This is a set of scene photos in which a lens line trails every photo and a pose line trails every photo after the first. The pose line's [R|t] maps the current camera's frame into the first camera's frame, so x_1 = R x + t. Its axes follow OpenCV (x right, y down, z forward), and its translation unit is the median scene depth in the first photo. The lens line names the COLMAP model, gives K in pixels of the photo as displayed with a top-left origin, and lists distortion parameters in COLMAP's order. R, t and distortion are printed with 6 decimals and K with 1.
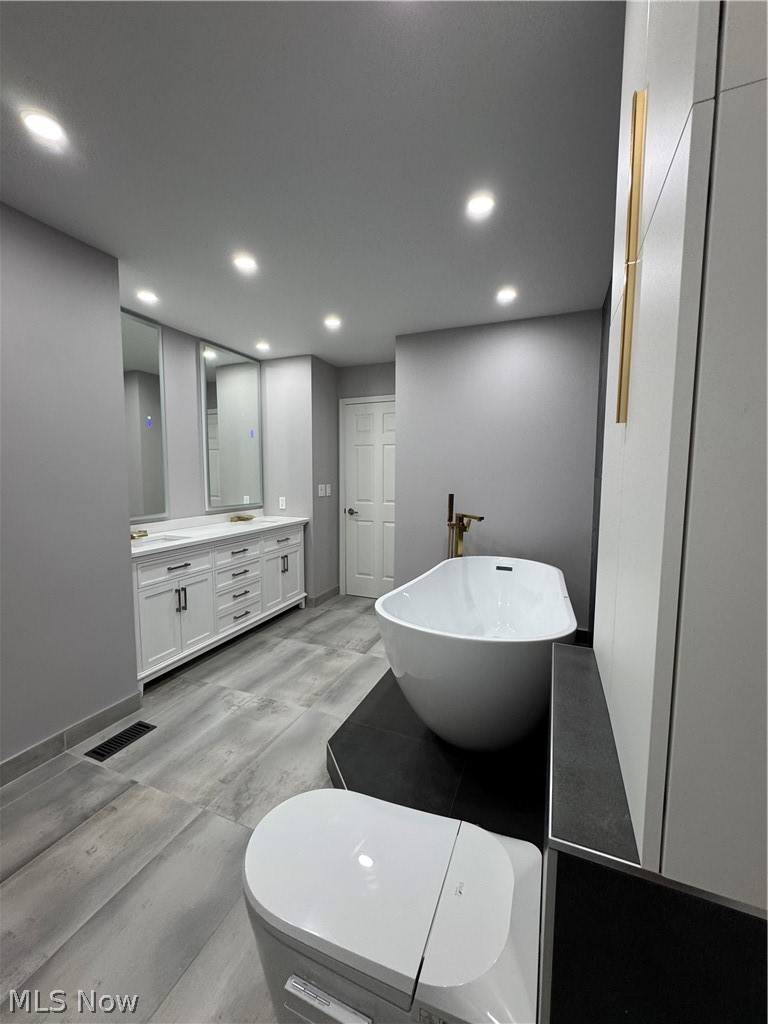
lens RADIAL K [[408.0, 0, 384.0], [0, 408.0, 512.0], [0, 0, 1]] dist [0.000791, 0.000589]
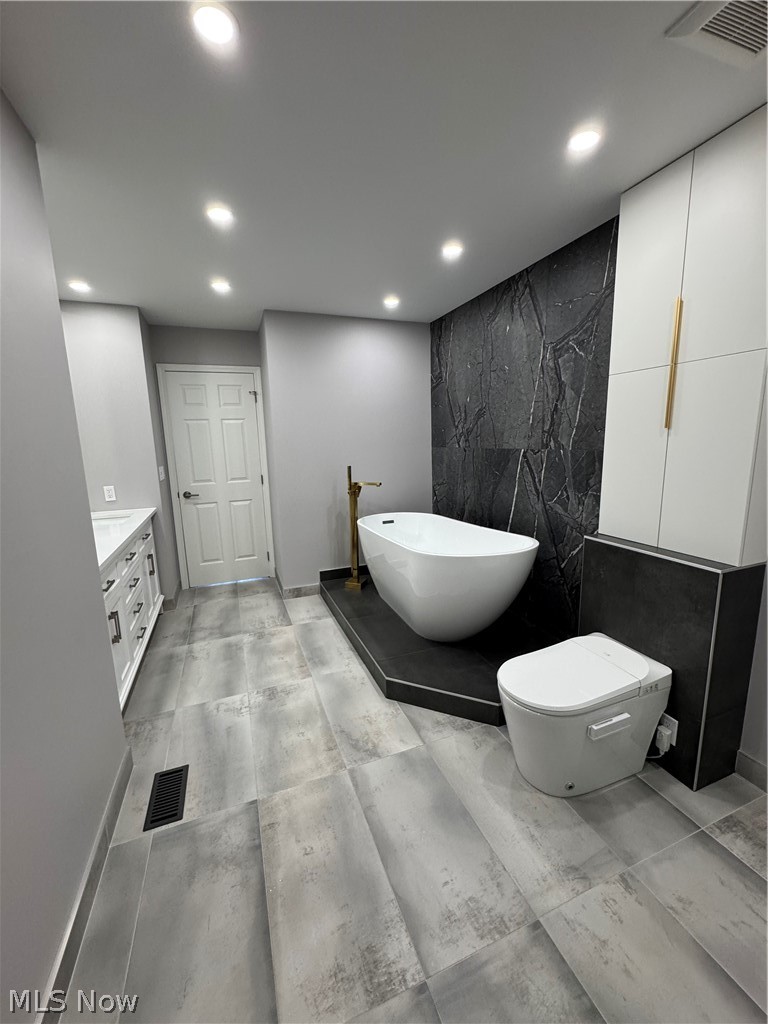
lens RADIAL K [[408.0, 0, 384.0], [0, 408.0, 512.0], [0, 0, 1]] dist [0.000791, 0.000589]
pose [[0.720811, -0.145464, 0.677696, -0.573489], [0.093806, 0.989208, 0.112554, -0.036370], [-0.686755, -0.017559, 0.726677, 0.088033]]
